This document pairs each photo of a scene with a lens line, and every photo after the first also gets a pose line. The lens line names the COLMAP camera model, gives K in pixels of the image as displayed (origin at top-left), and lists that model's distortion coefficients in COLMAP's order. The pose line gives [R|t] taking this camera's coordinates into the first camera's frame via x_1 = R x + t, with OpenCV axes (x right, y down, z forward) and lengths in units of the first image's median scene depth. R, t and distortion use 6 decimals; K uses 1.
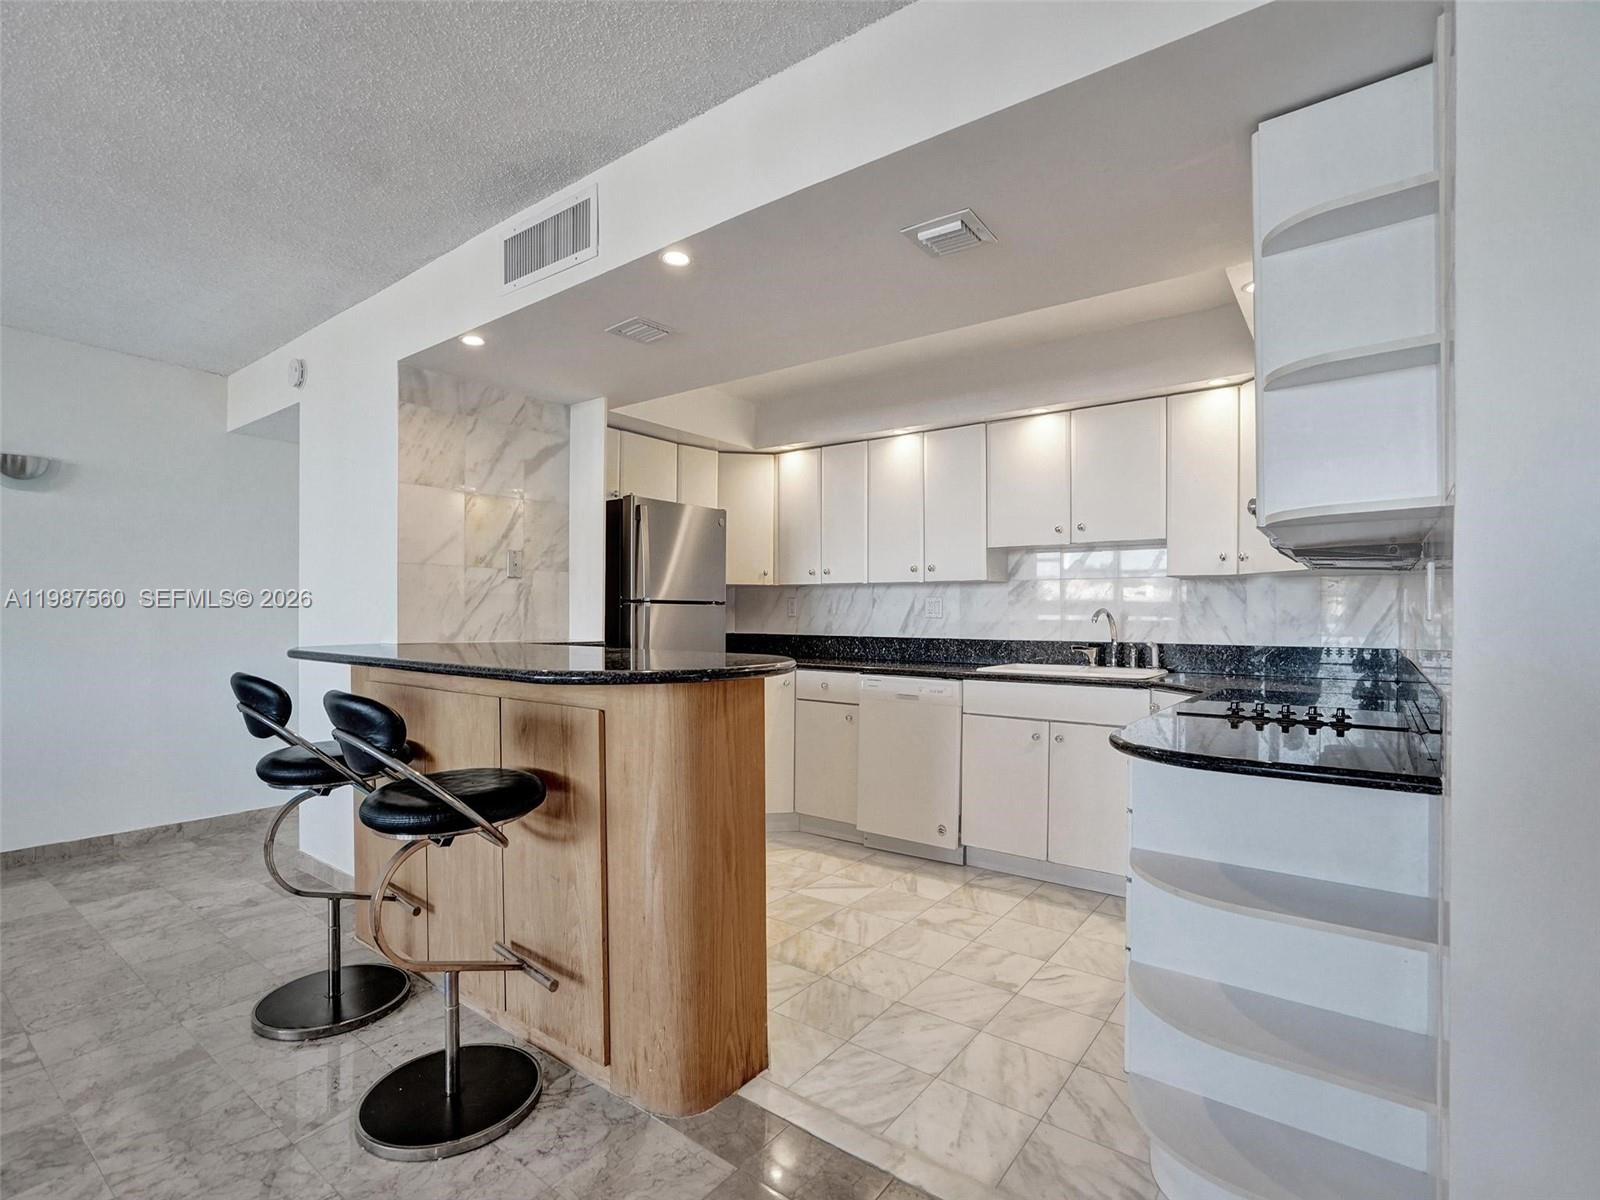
lens RADIAL K [[767.8, 0, 803.1], [0, 767.8, 618.9], [0, 0, 1]] dist [-0.034639, 0.016240]
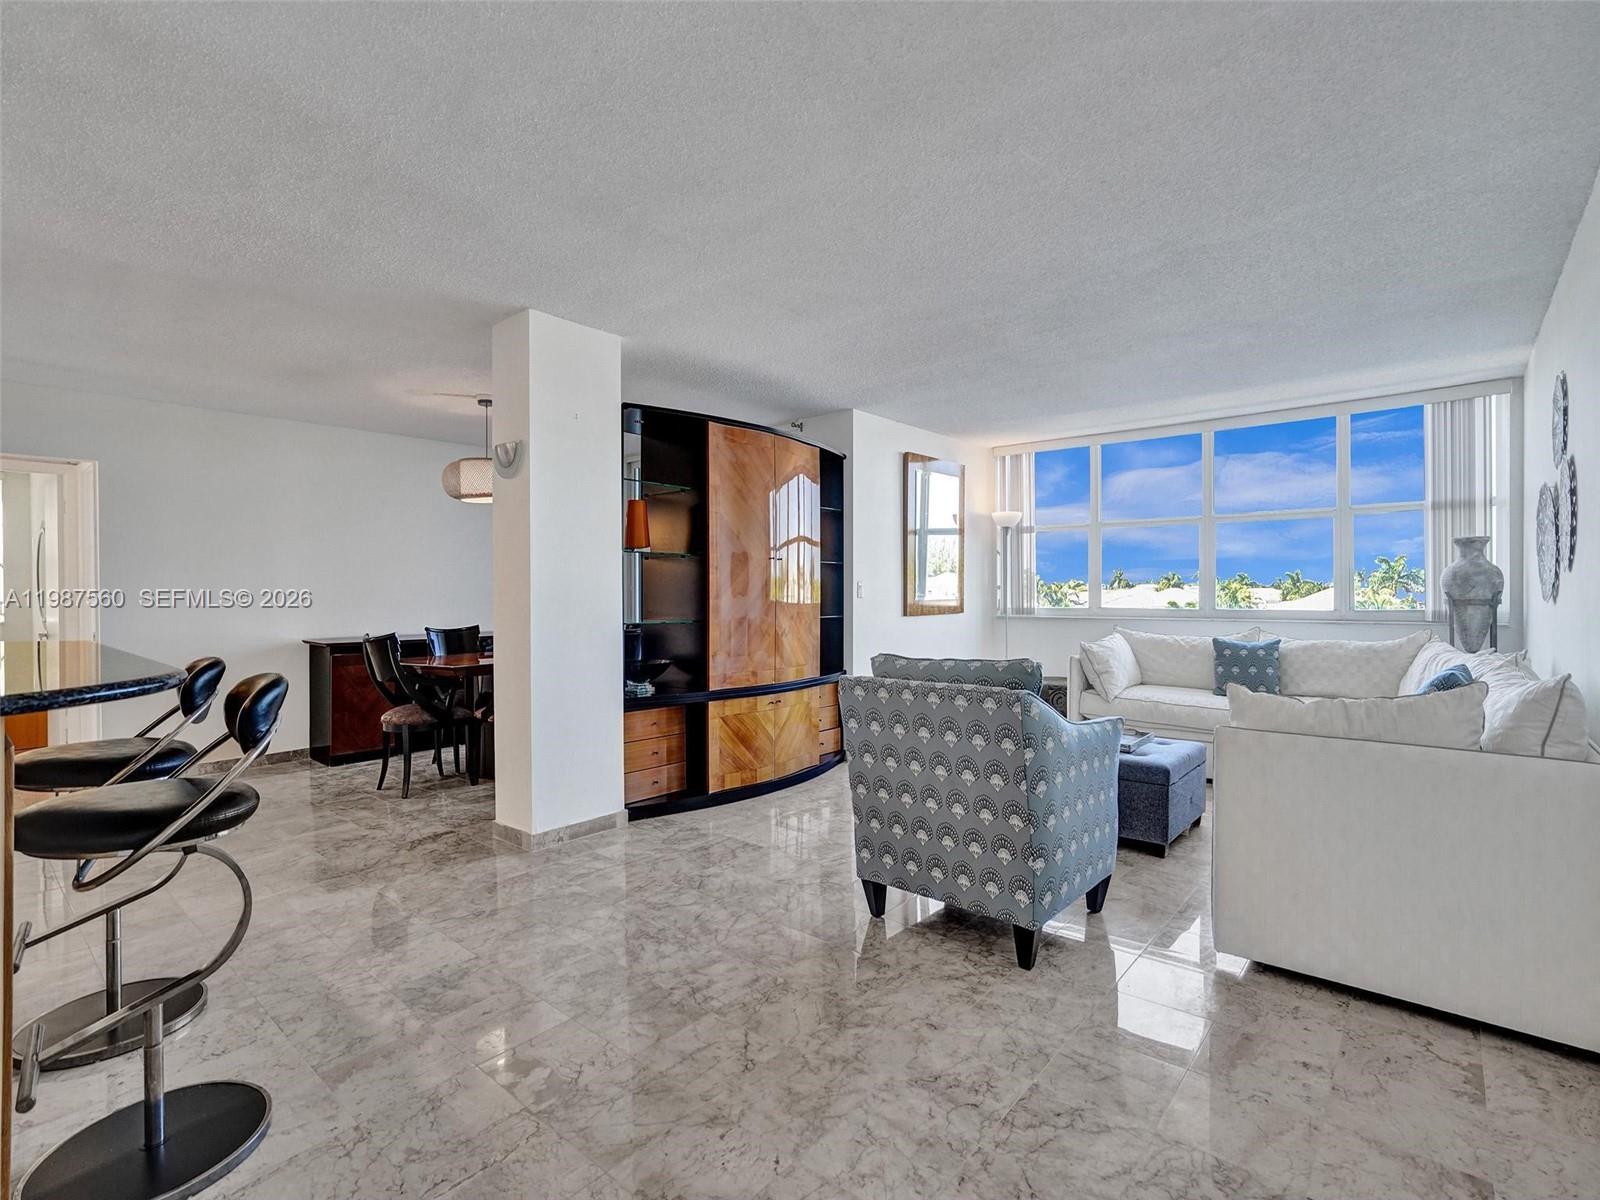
lens RADIAL K [[767.8, 0, 803.4], [0, 767.8, 594.3], [0, 0, 1]] dist [-0.034639, 0.016240]
pose [[-0.998001, 0.000811, 0.063193, -0.792865], [0.001464, 0.999946, 0.010286, -0.013836], [-0.063181, 0.010358, -0.997948, 1.035153]]
